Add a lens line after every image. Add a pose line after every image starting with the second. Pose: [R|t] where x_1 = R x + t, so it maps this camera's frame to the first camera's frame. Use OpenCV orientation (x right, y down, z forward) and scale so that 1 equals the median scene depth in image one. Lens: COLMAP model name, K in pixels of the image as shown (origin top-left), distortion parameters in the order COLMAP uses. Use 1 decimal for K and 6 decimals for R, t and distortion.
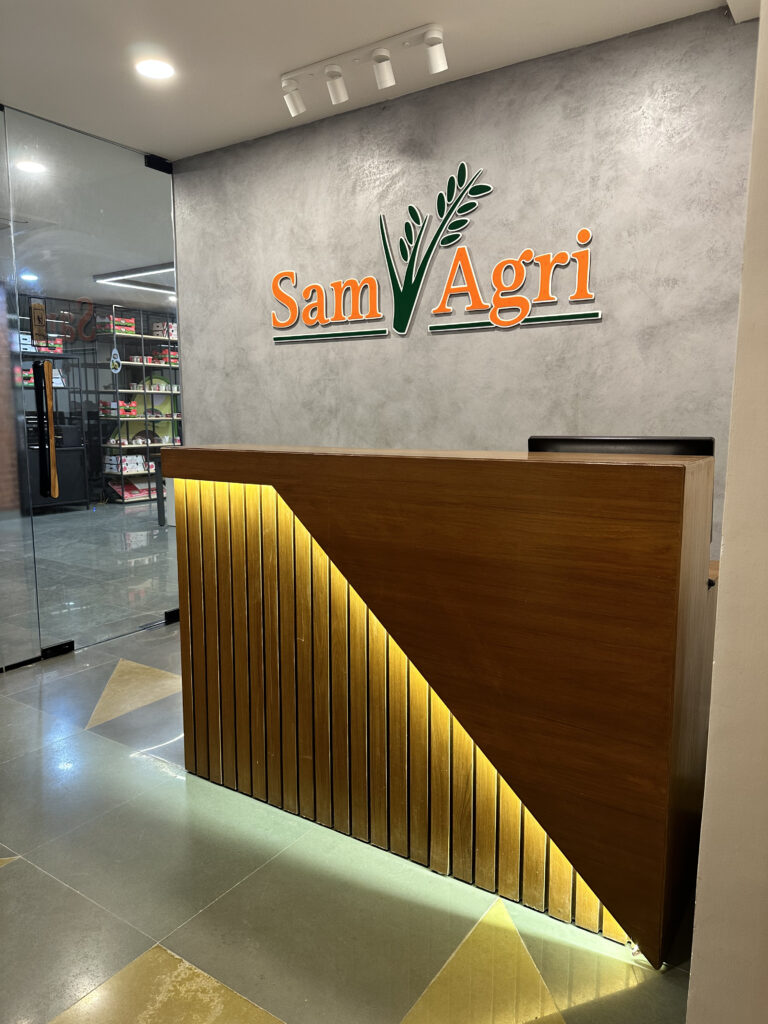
lens RADIAL K [[726.9, 0, 383.9], [0, 726.9, 515.5], [0, 0, 1]] dist [-0.000319, -0.003042]
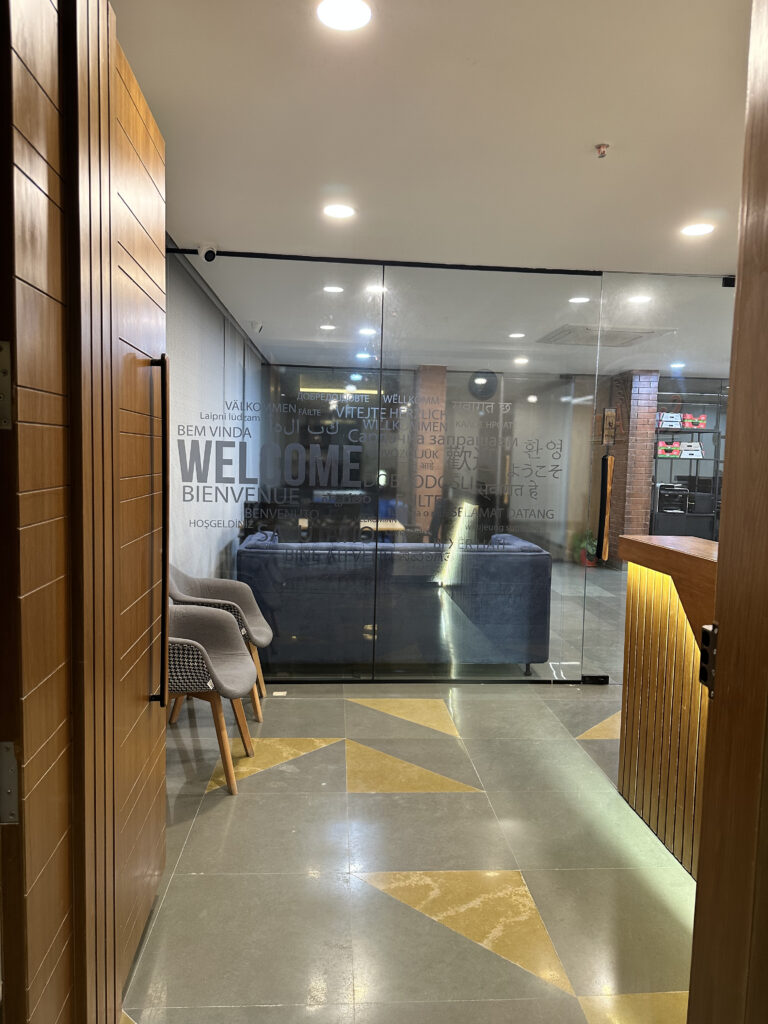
lens RADIAL K [[726.9, 0, 385.1], [0, 726.9, 512.8], [0, 0, 1]] dist [-0.000319, -0.003042]
pose [[0.618719, 0.078029, -0.781727, 0.486920], [-0.138619, 0.990286, -0.010868, -0.064430], [0.773286, 0.115086, 0.623526, -0.177029]]
